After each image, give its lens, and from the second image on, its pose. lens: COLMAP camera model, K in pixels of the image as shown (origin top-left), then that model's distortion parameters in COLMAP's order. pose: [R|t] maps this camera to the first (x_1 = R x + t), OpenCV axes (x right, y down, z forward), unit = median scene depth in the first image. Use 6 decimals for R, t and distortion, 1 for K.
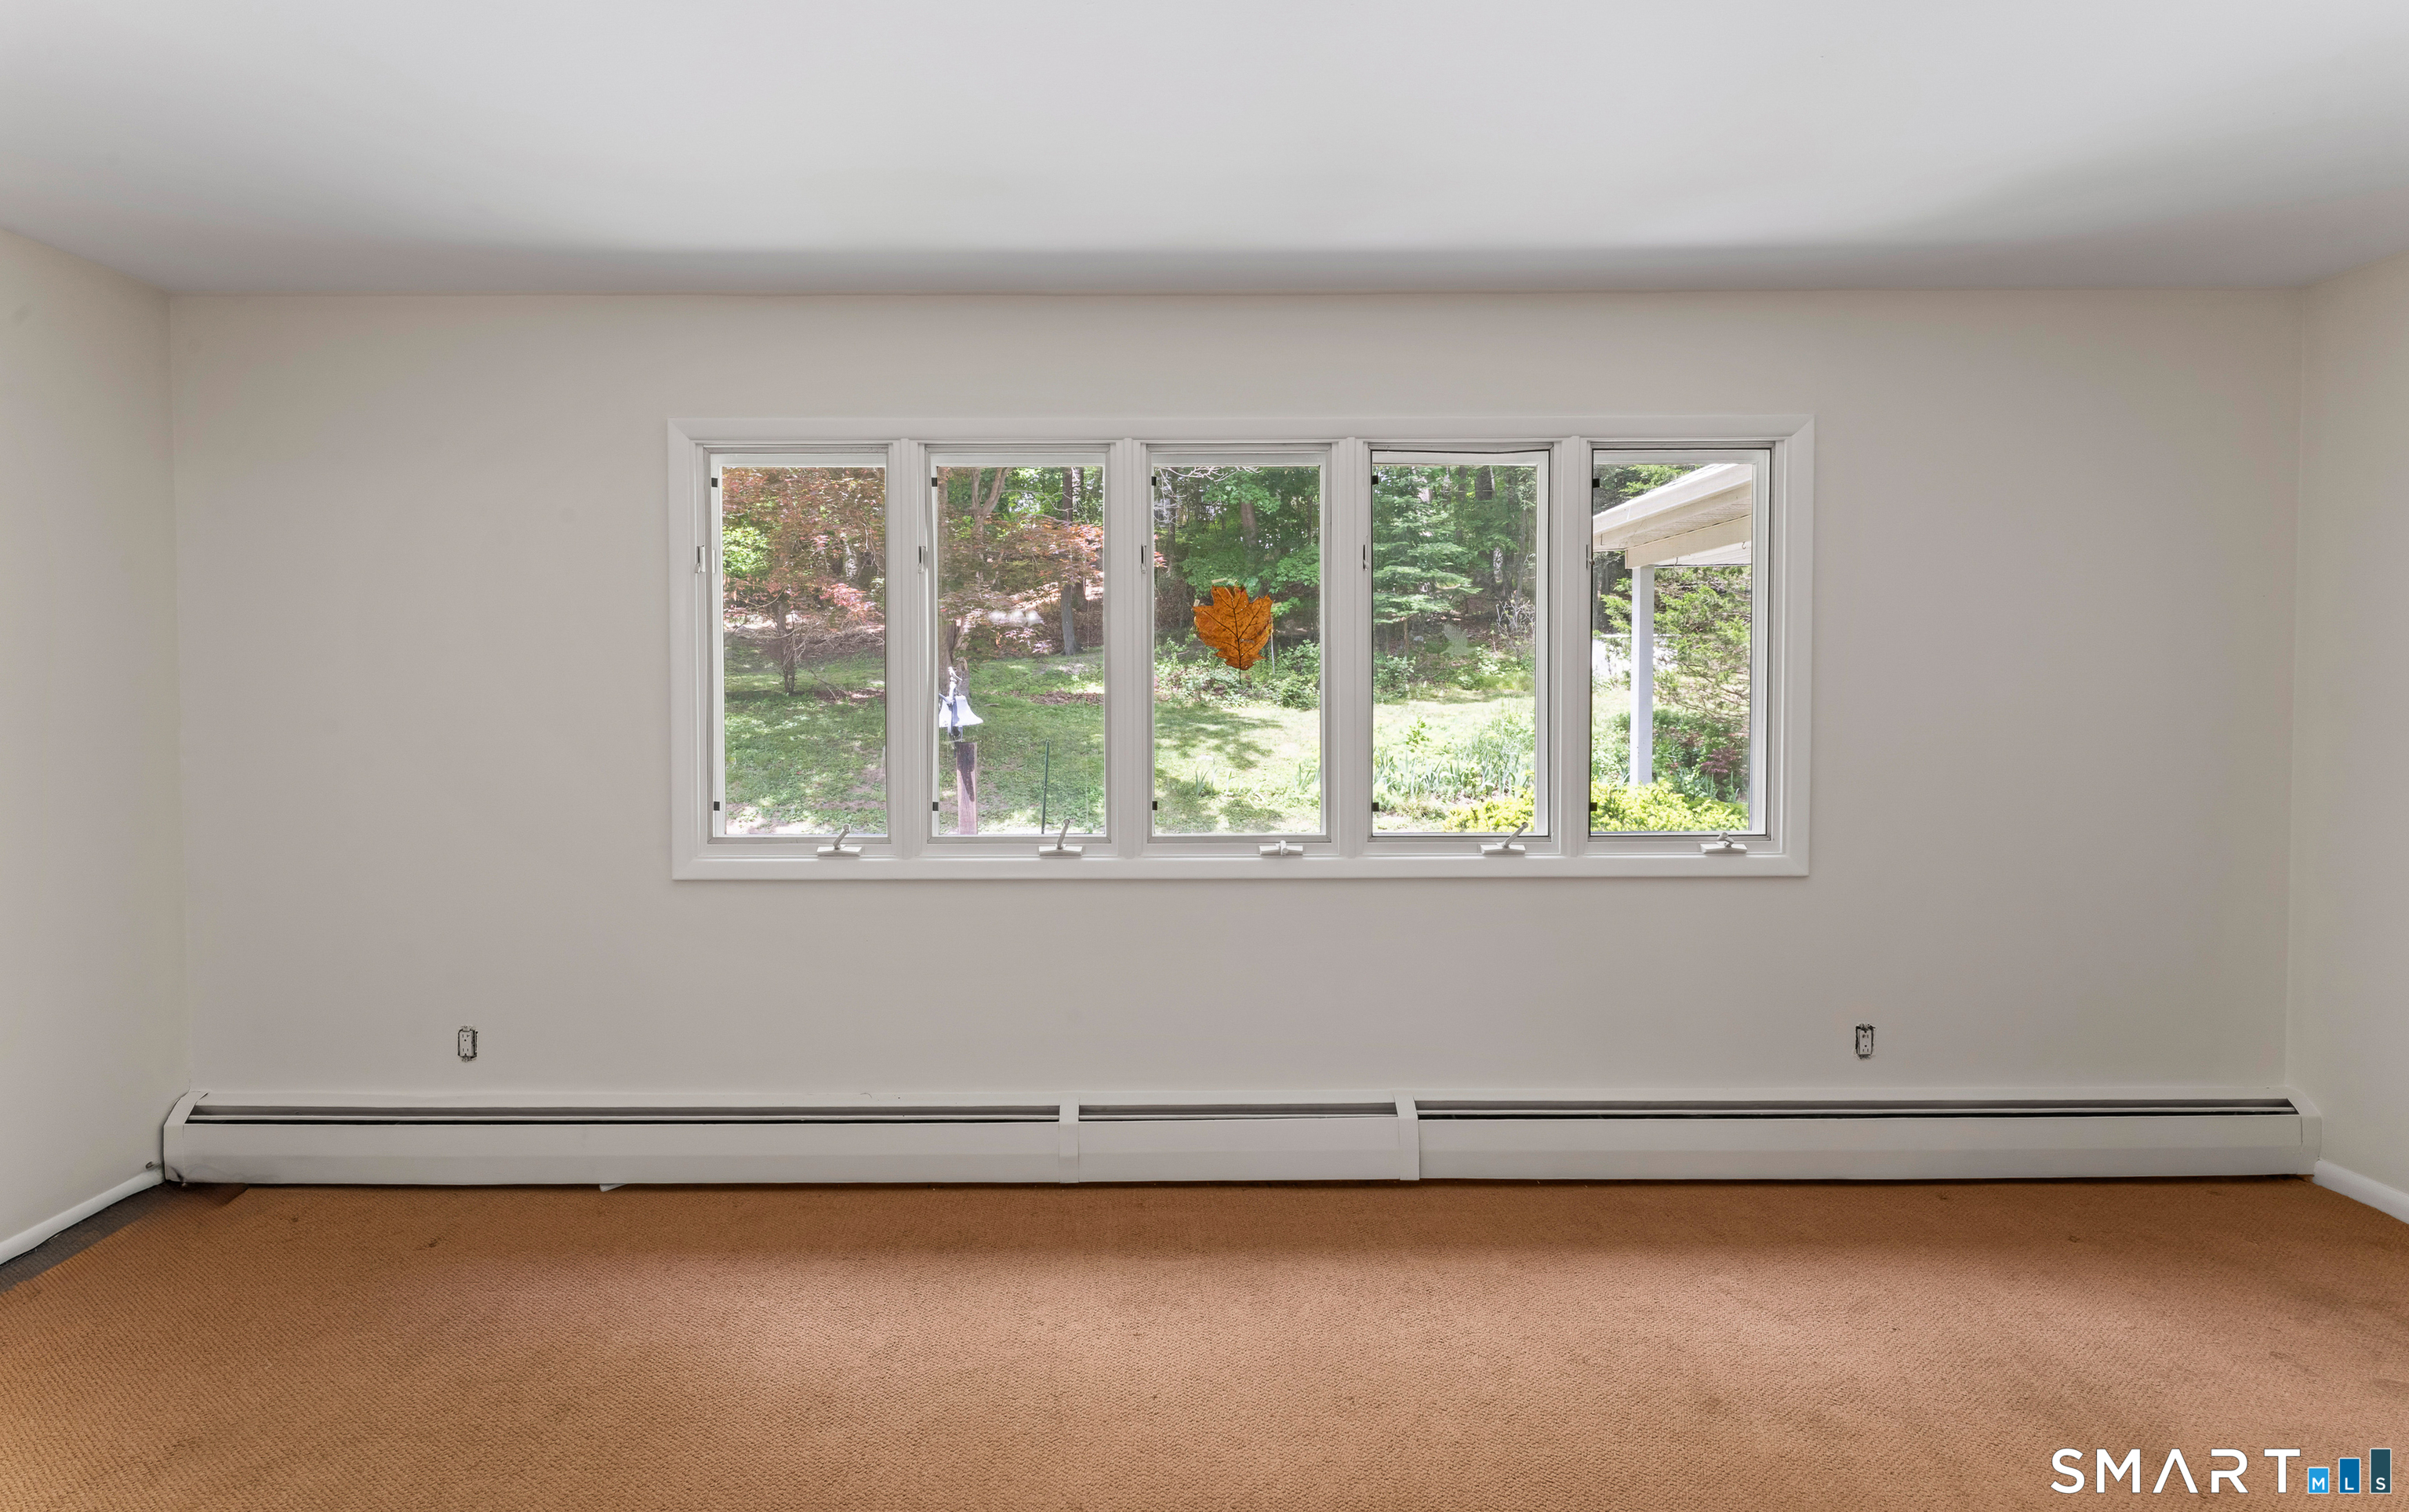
lens RADIAL K [[987.5, 0, 1180.8], [0, 987.5, 703.8], [0, 0, 1]] dist [-0.001239, -0.000362]
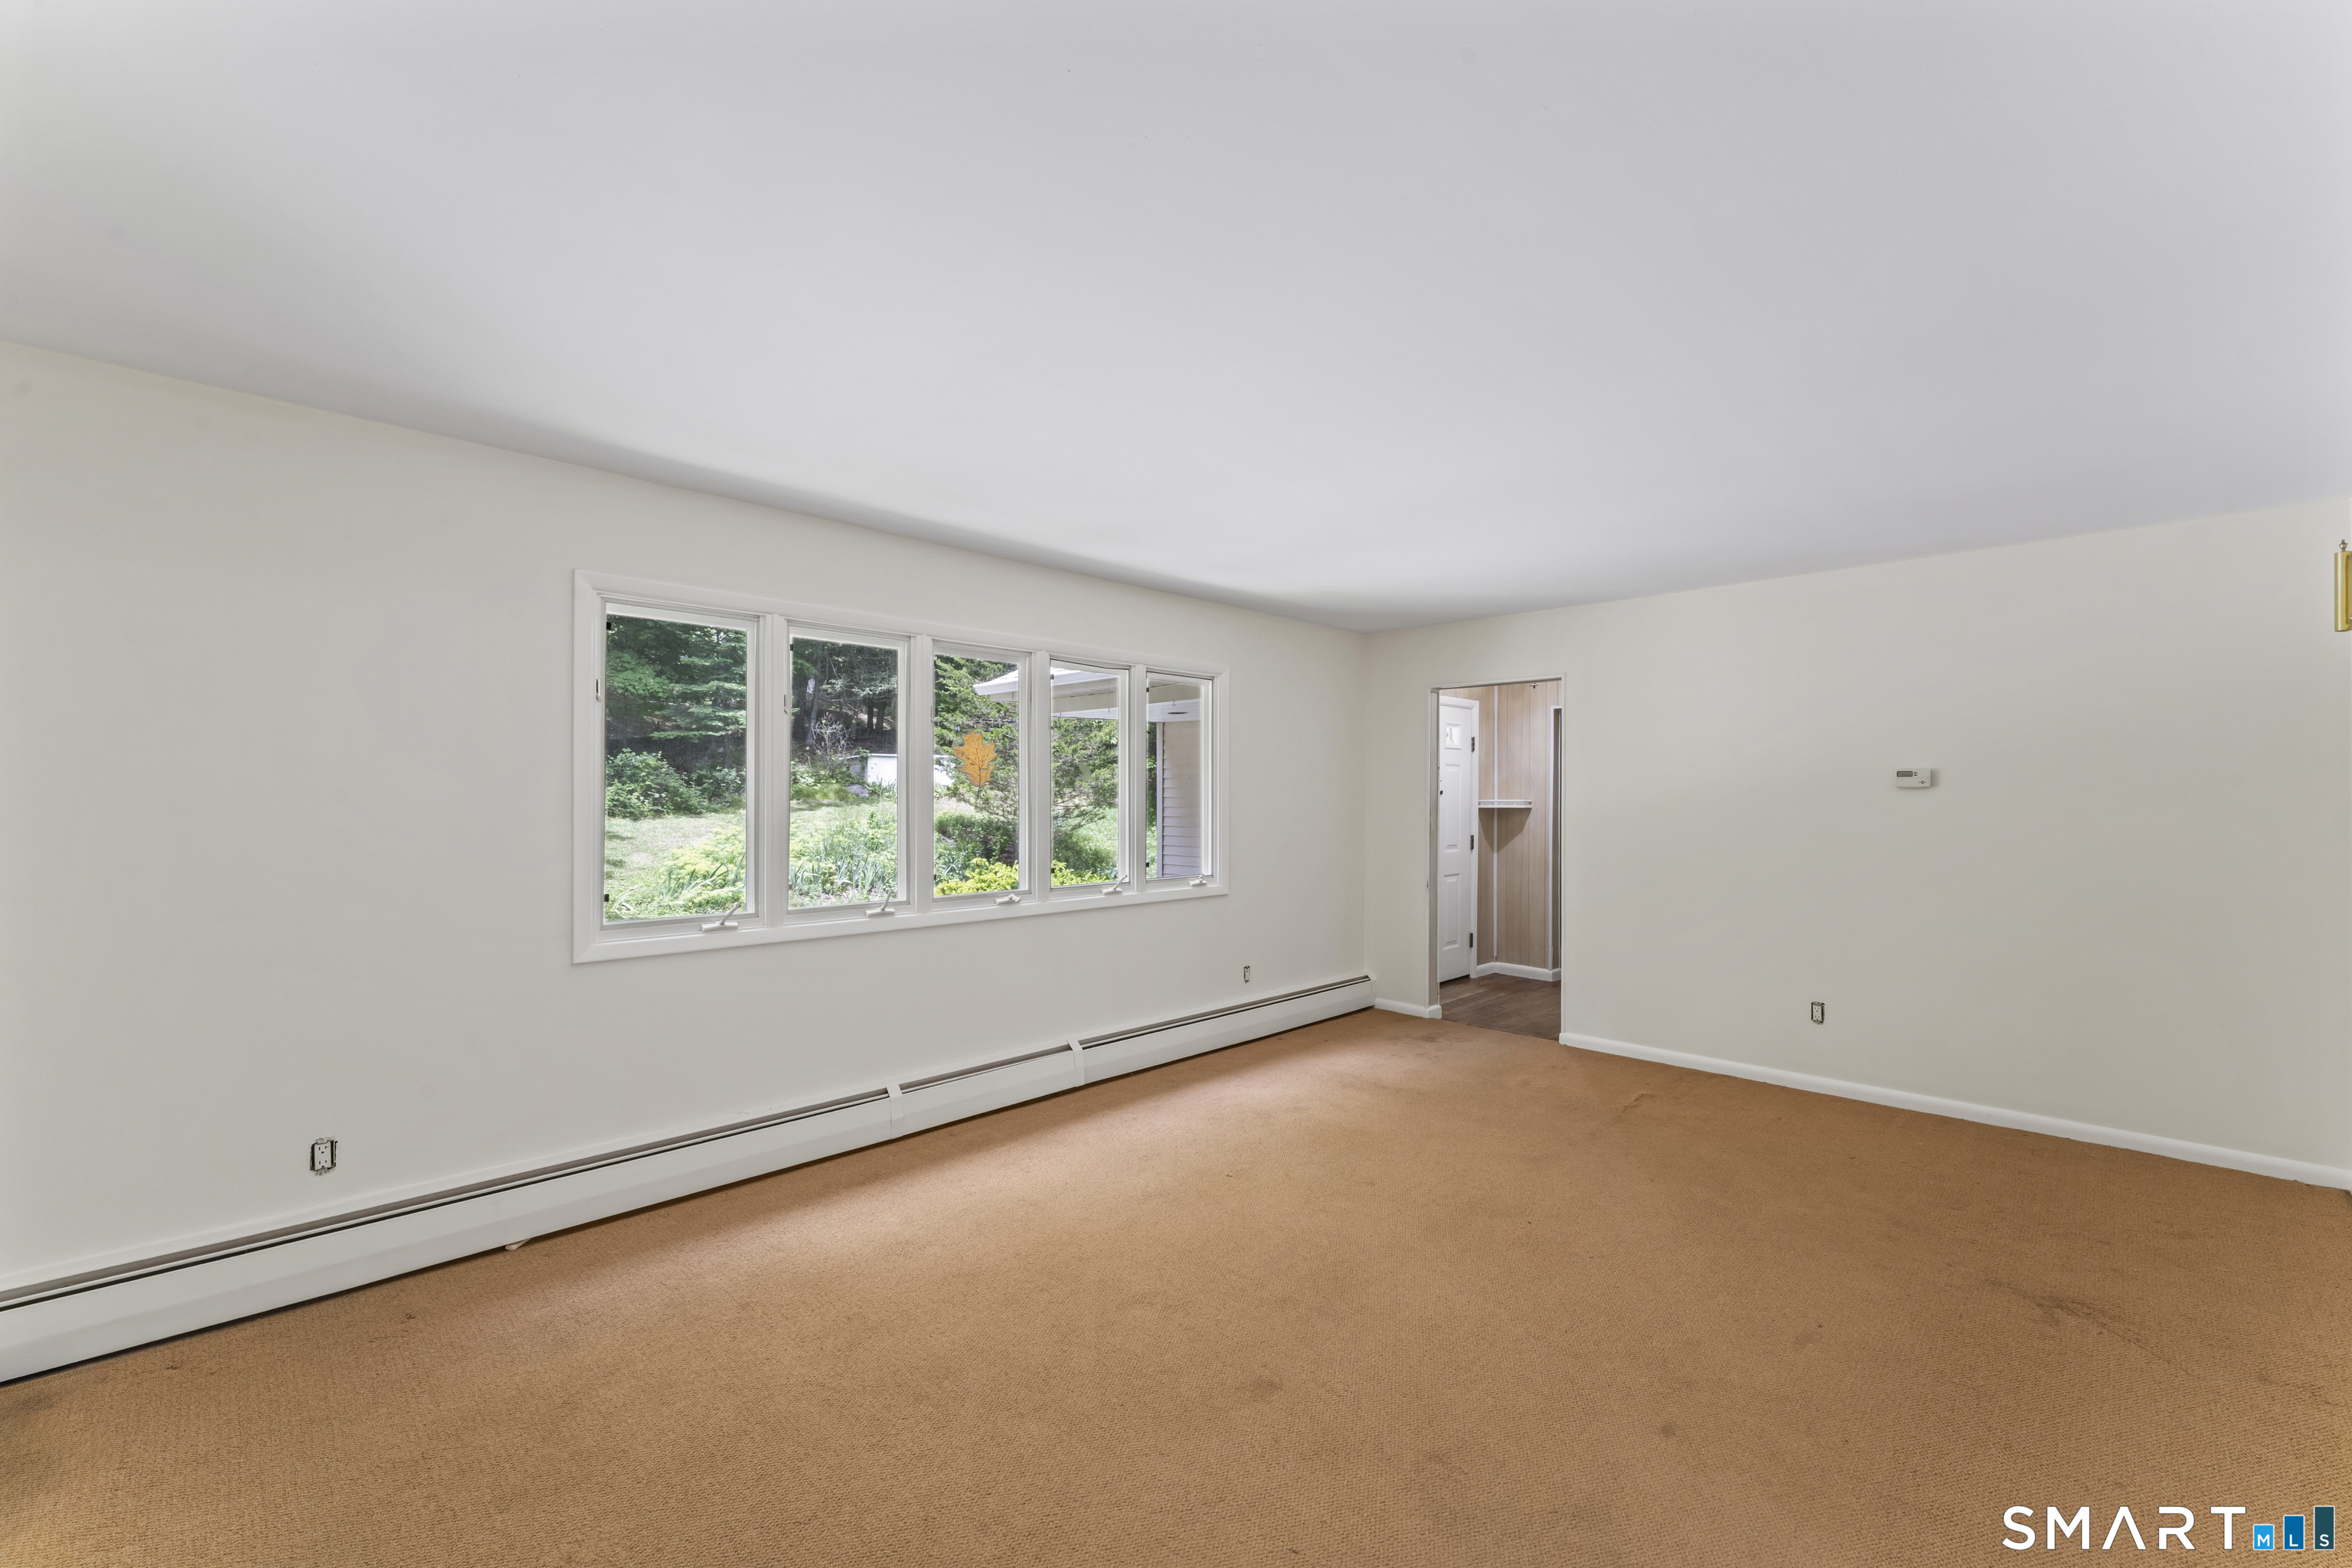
lens RADIAL K [[957.3, 0, 1175.8], [0, 957.3, 791.9], [0, 0, 1]] dist [0.002893, -0.000698]
pose [[0.705664, 0.008895, 0.708490, -0.811684], [0.006825, 0.999789, -0.019350, 0.003217], [-0.708513, 0.018490, 0.705455, -0.296034]]
